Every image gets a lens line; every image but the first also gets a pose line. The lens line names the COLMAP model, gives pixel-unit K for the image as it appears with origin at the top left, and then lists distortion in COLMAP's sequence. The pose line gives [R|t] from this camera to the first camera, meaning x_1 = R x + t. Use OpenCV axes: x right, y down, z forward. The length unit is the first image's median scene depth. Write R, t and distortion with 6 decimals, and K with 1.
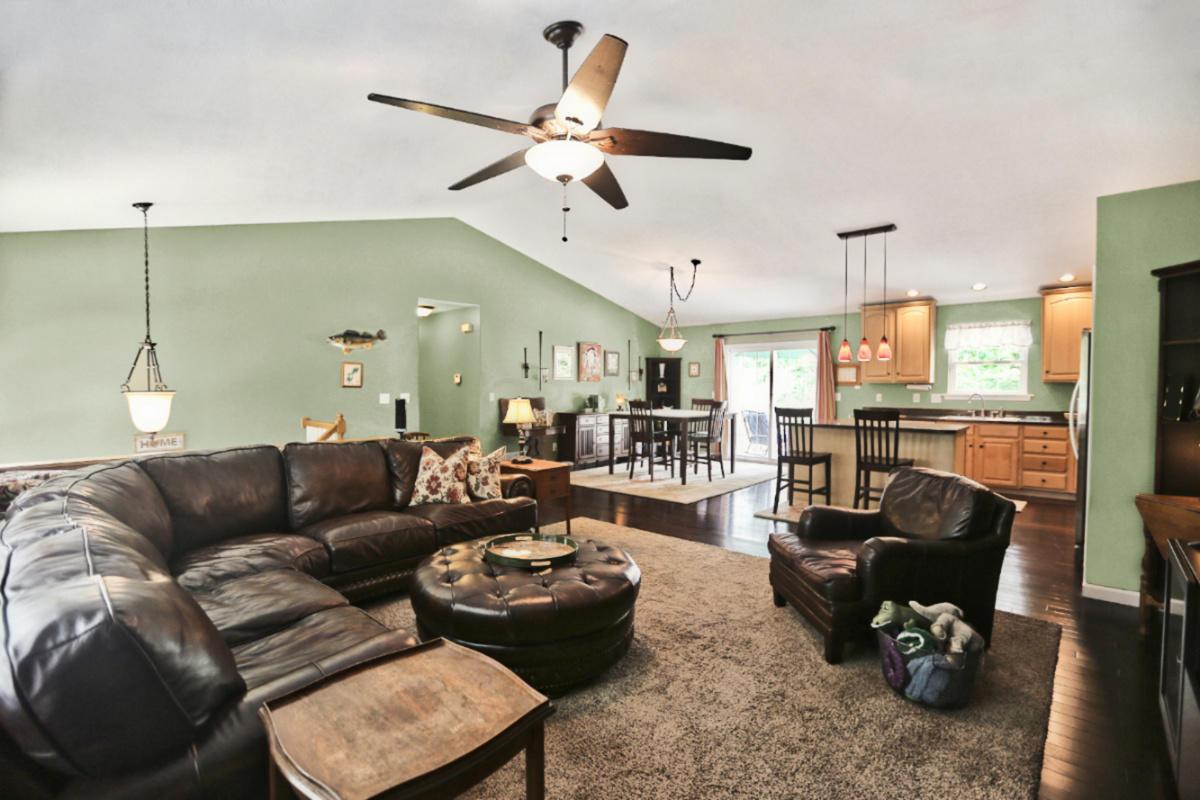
lens RADIAL K [[701.2, 0, 606.2], [0, 701.2, 395.7], [0, 0, 1]] dist [-0.004086, -0.000545]
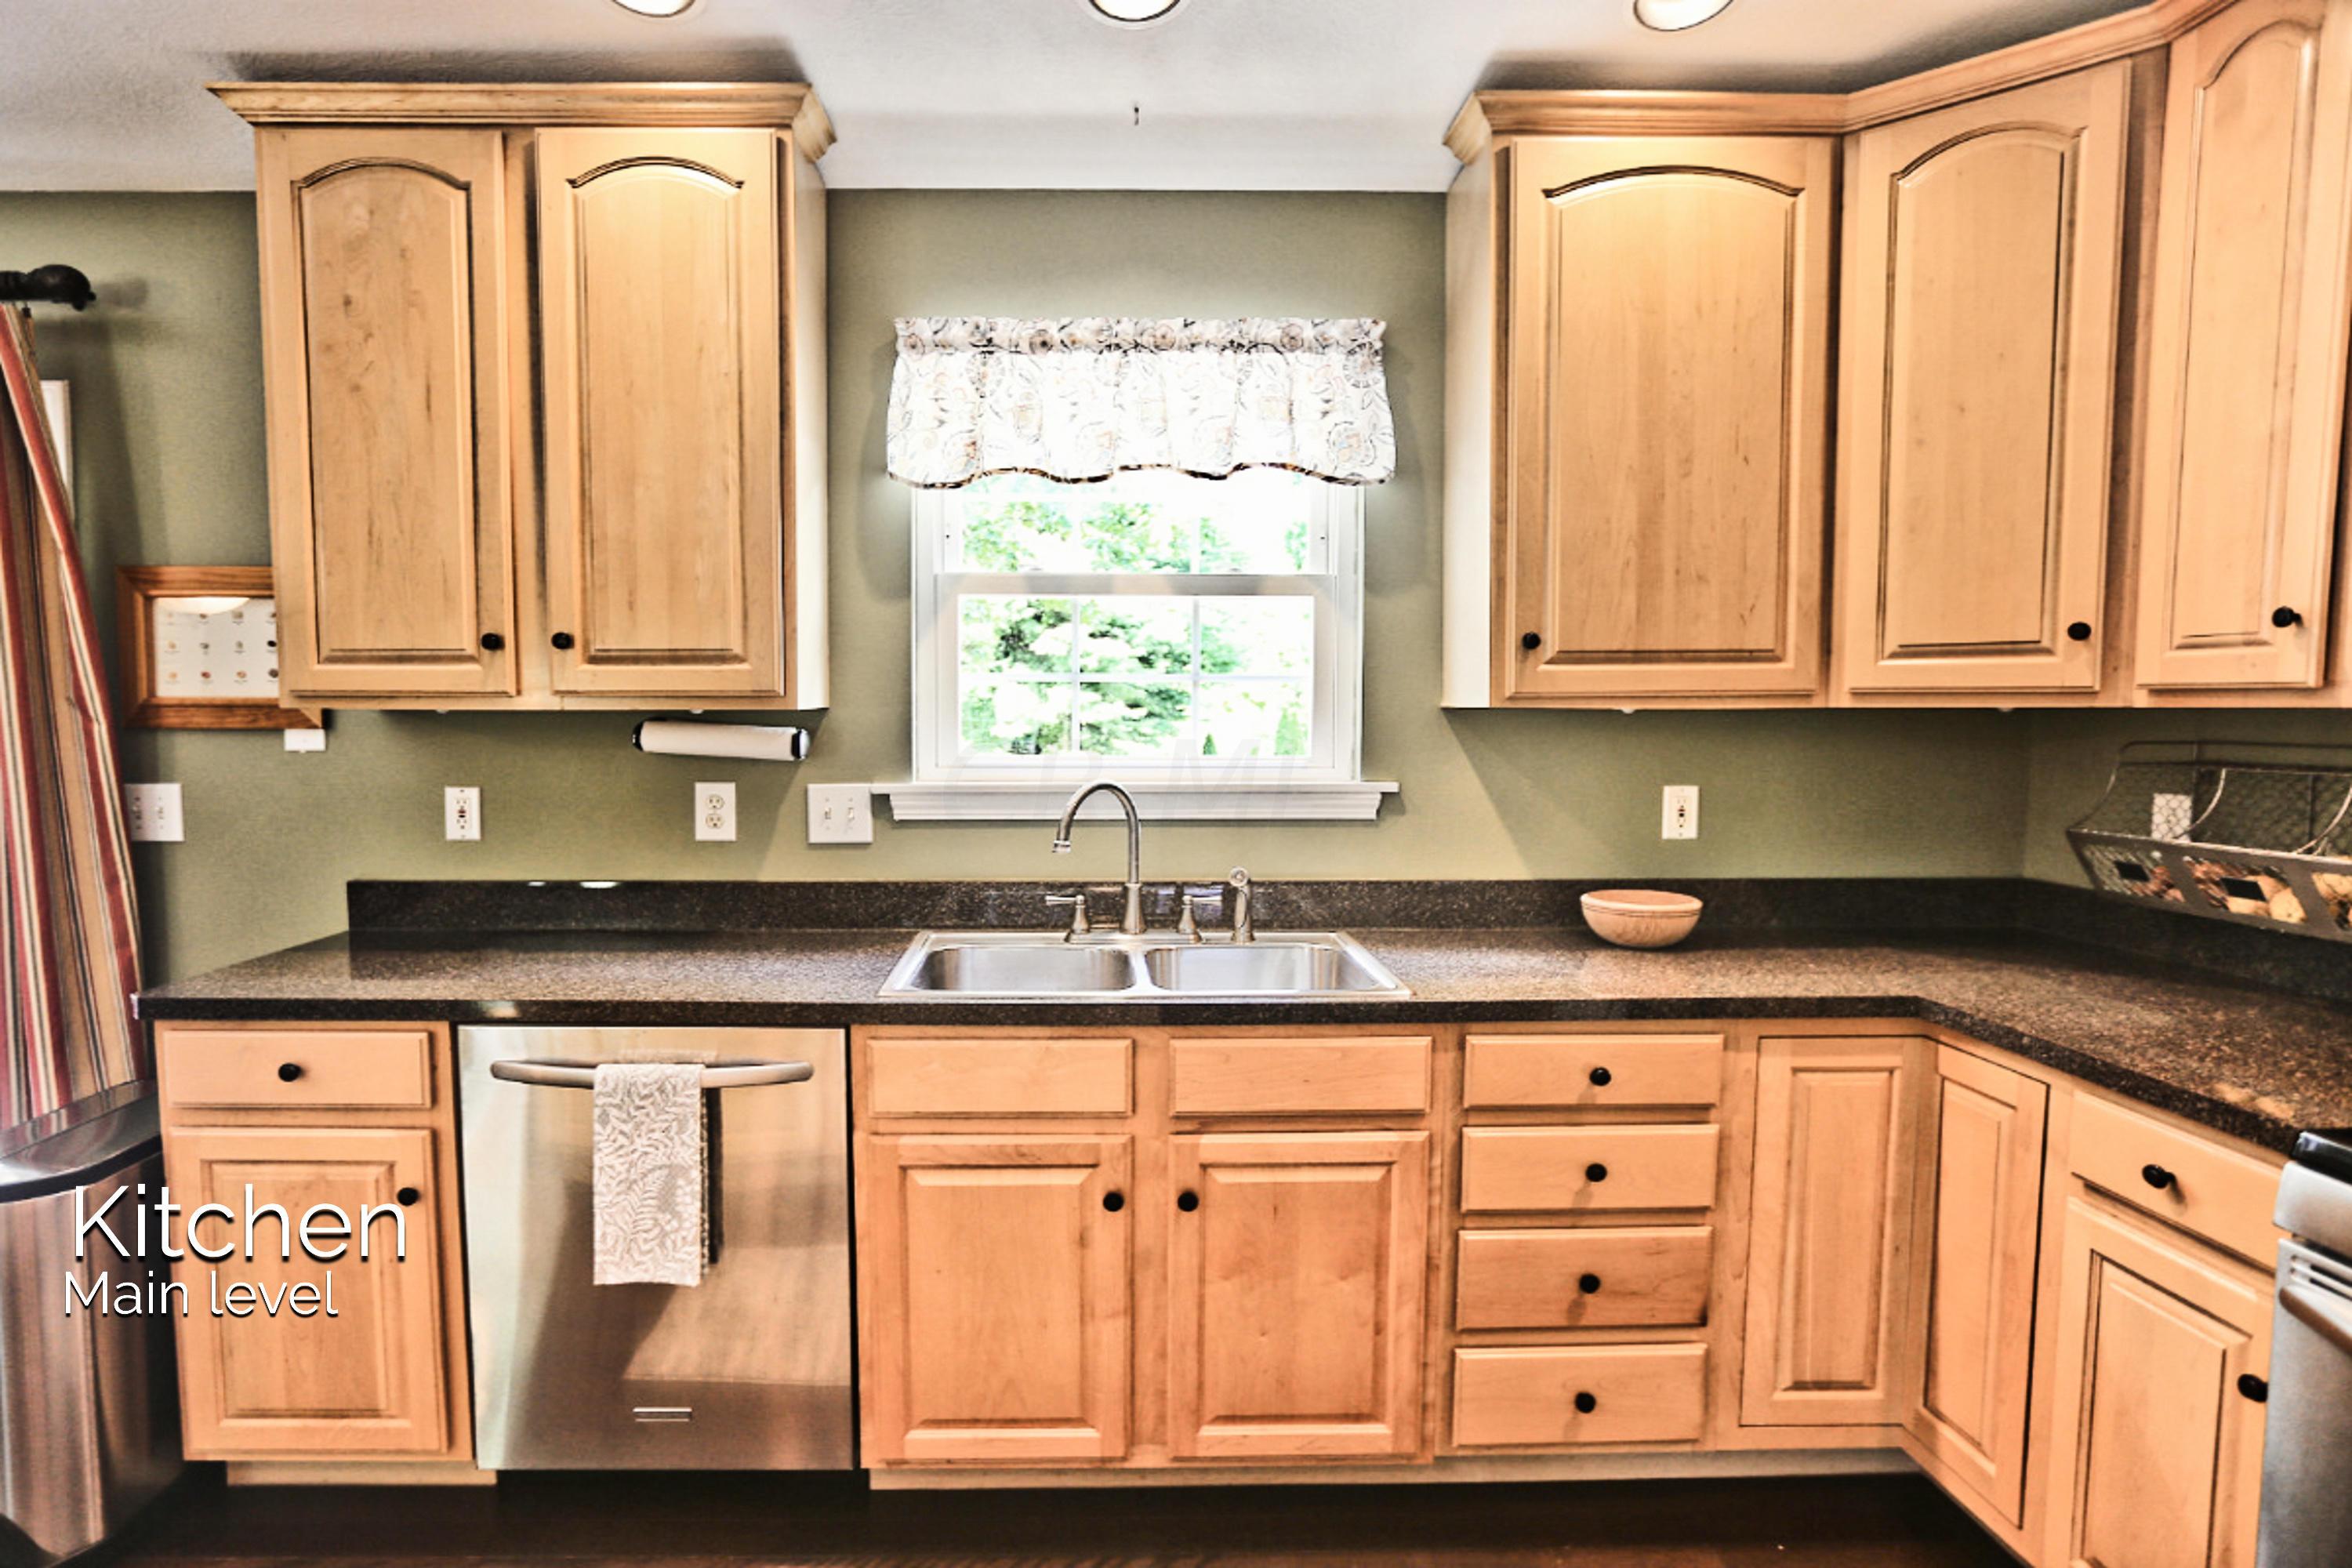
lens RADIAL K [[1241.2, 0, 1223.3], [0, 1241.2, 794.4], [0, 0, 1]] dist [-0.047636, 0.021737]
pose [[0.722720, -0.046537, 0.689573, 0.349892], [0.008576, 0.998258, 0.058380, -0.015210], [-0.691088, -0.036278, 0.721860, 0.755434]]
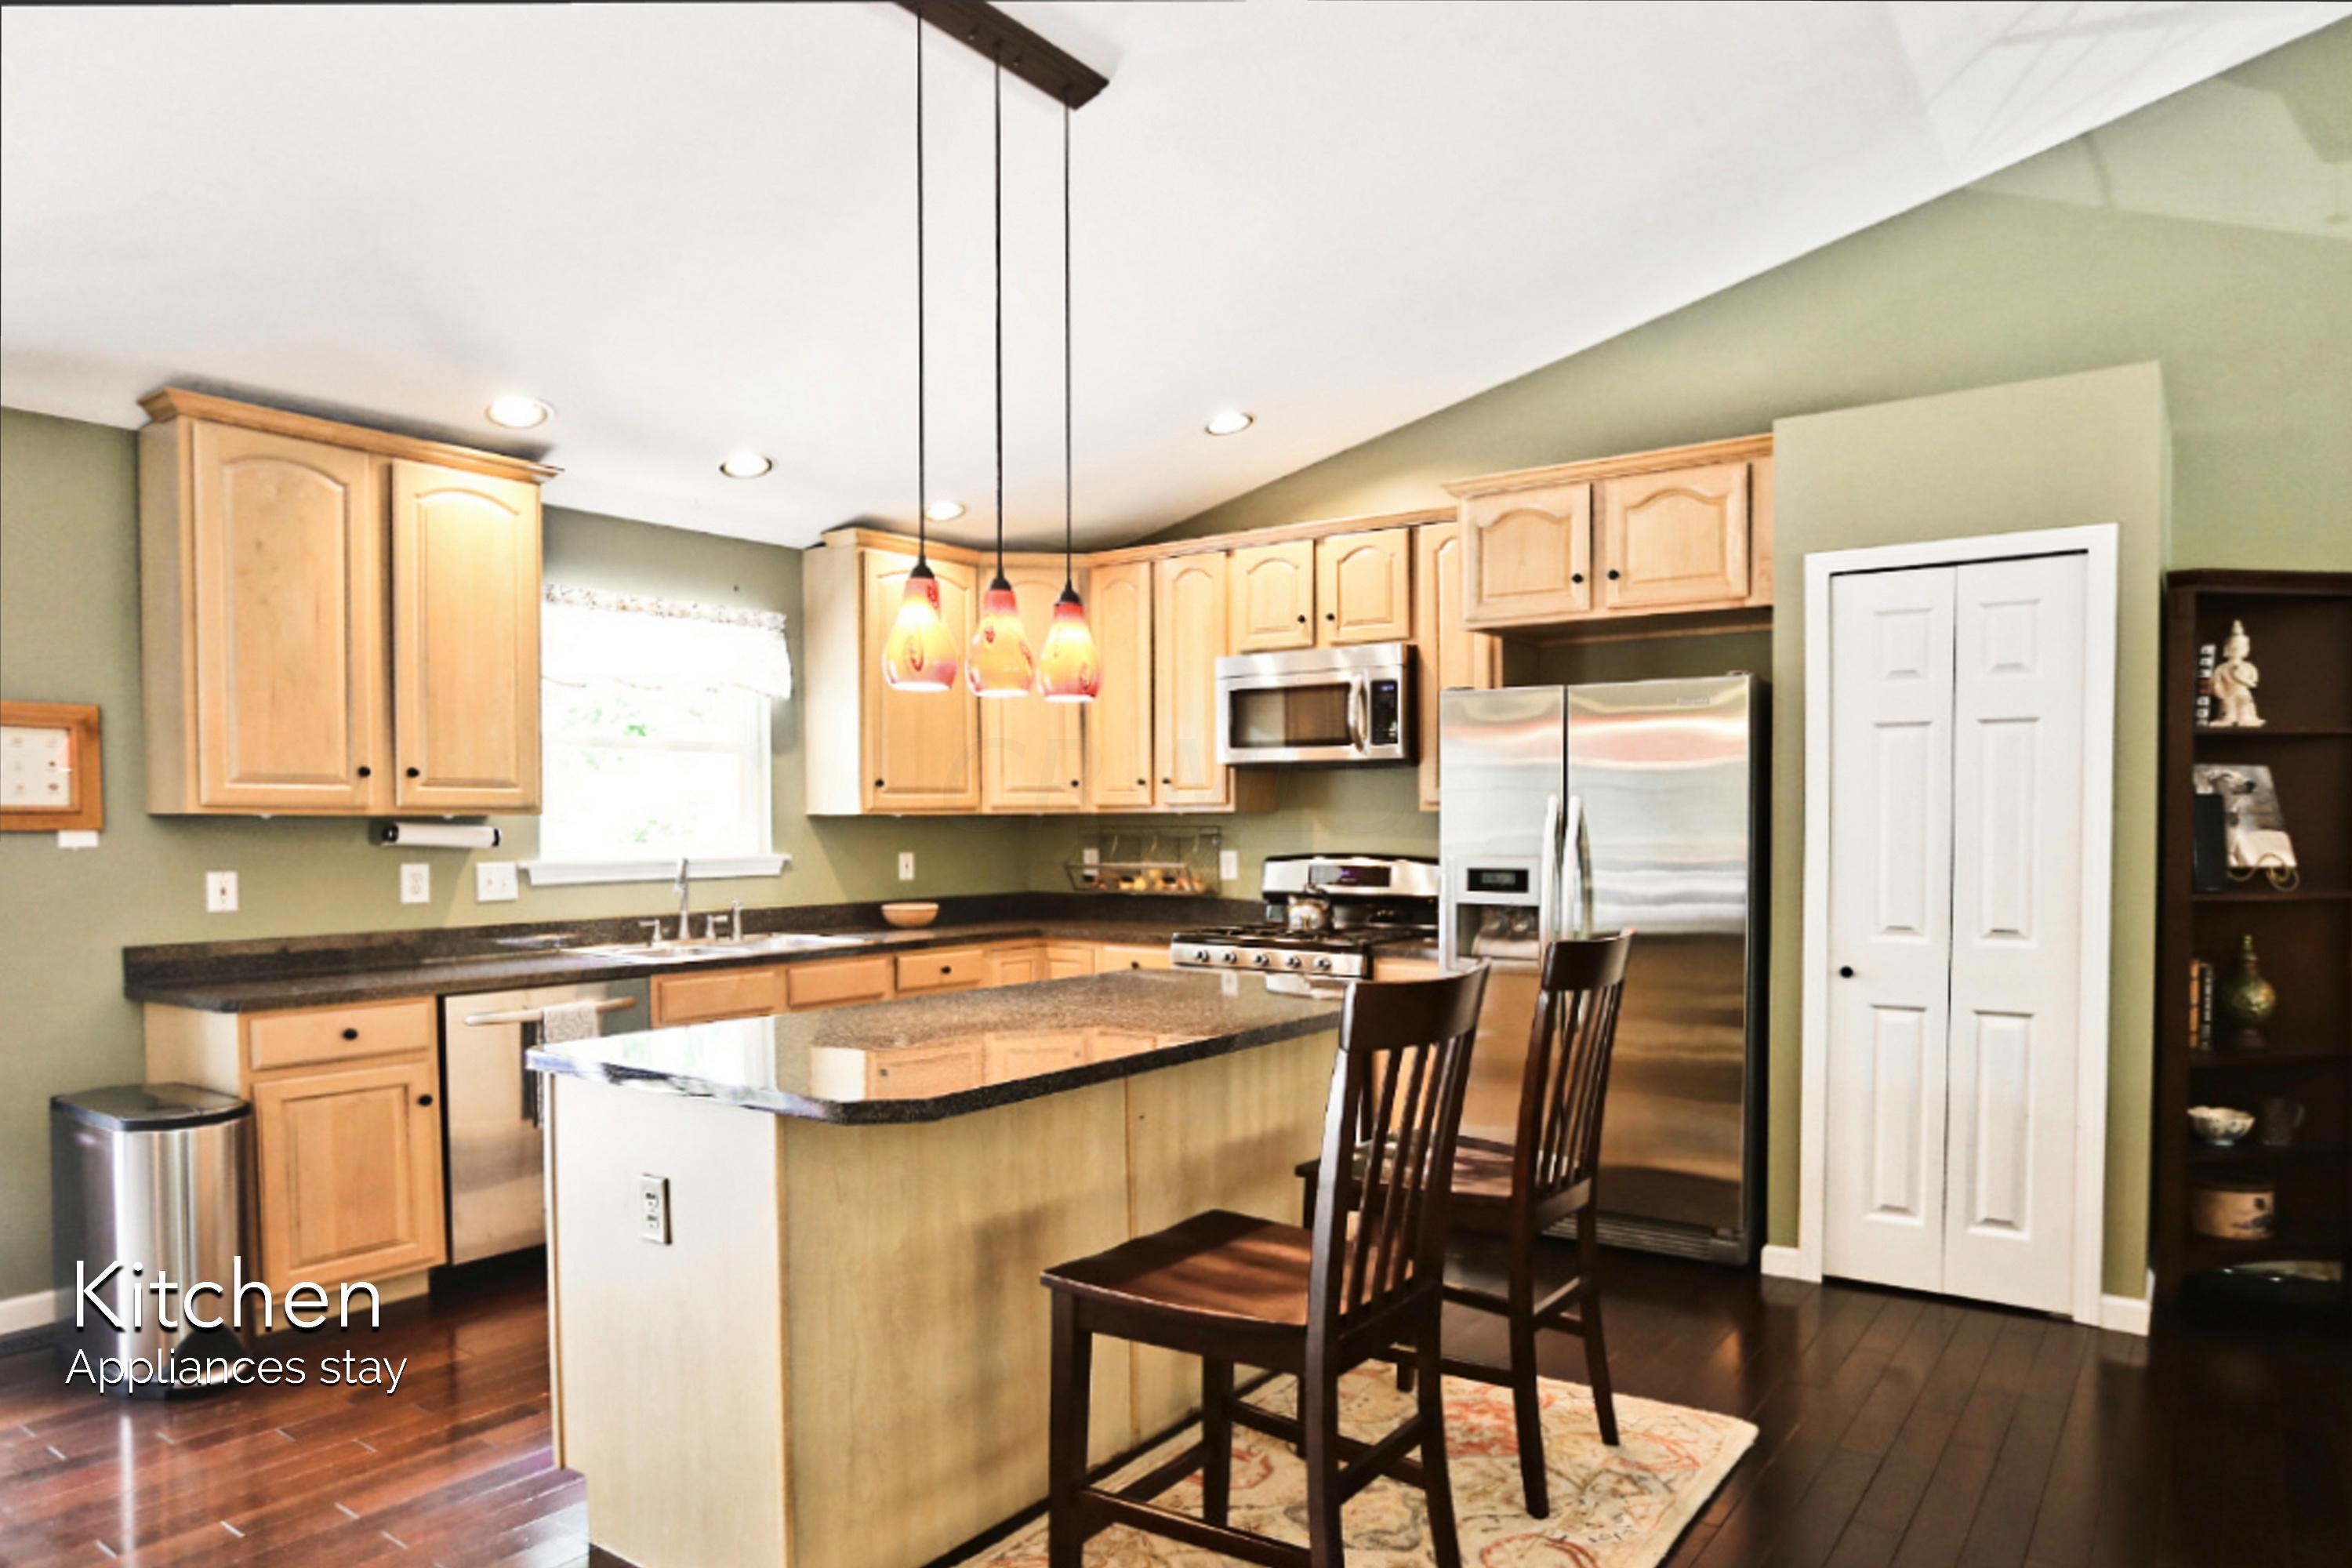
lens RADIAL K [[1358.8, 0, 1201.3], [0, 1358.8, 870.1], [0, 0, 1]] dist [-0.069192, 0.041911]
pose [[-0.093765, -0.033760, 0.995022, -0.008326], [0.020083, 0.999157, 0.035793, -0.011620], [-0.995392, 0.023339, -0.093008, 0.808500]]
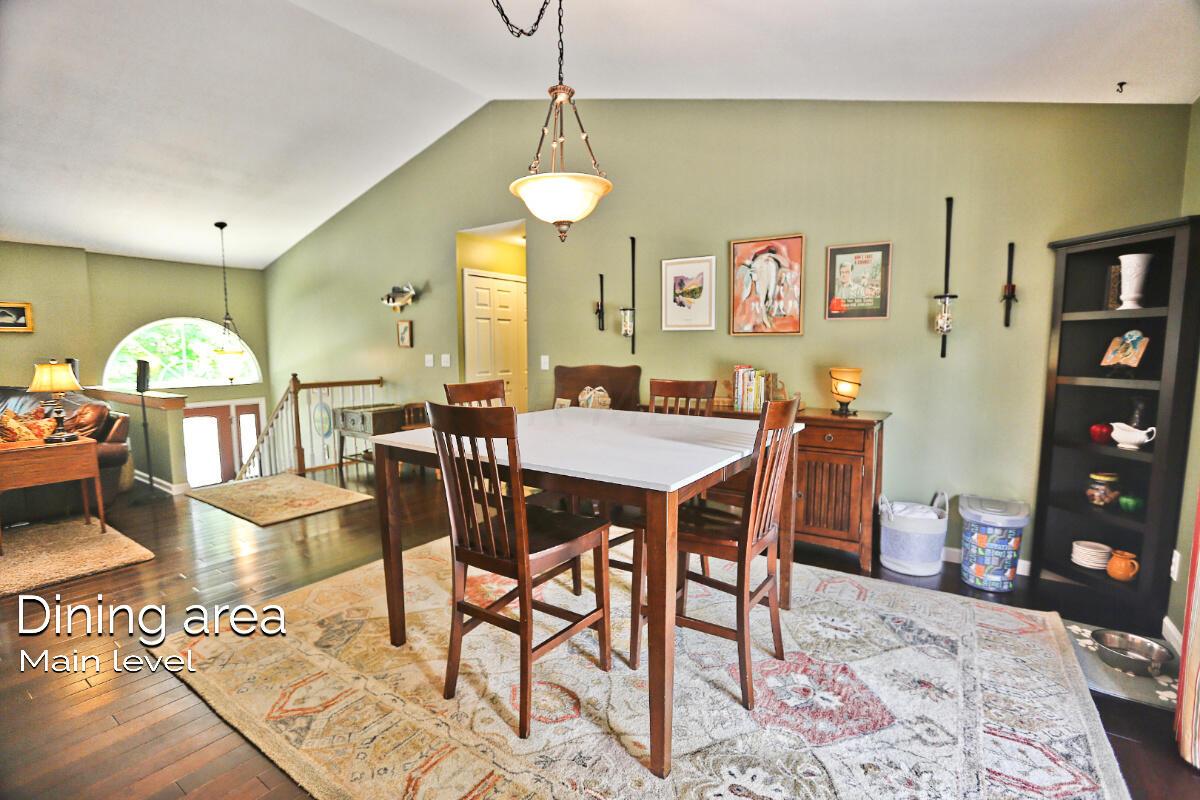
lens RADIAL K [[553.2, 0, 600.0], [0, 553.2, 400.0], [0, 0, 1]] dist [-0.070035, 0.036960]
pose [[0.085428, 0.091712, -0.992114, 0.336982], [-0.014146, 0.995766, 0.090831, -0.010390], [0.996244, 0.006275, 0.086364, 1.013599]]
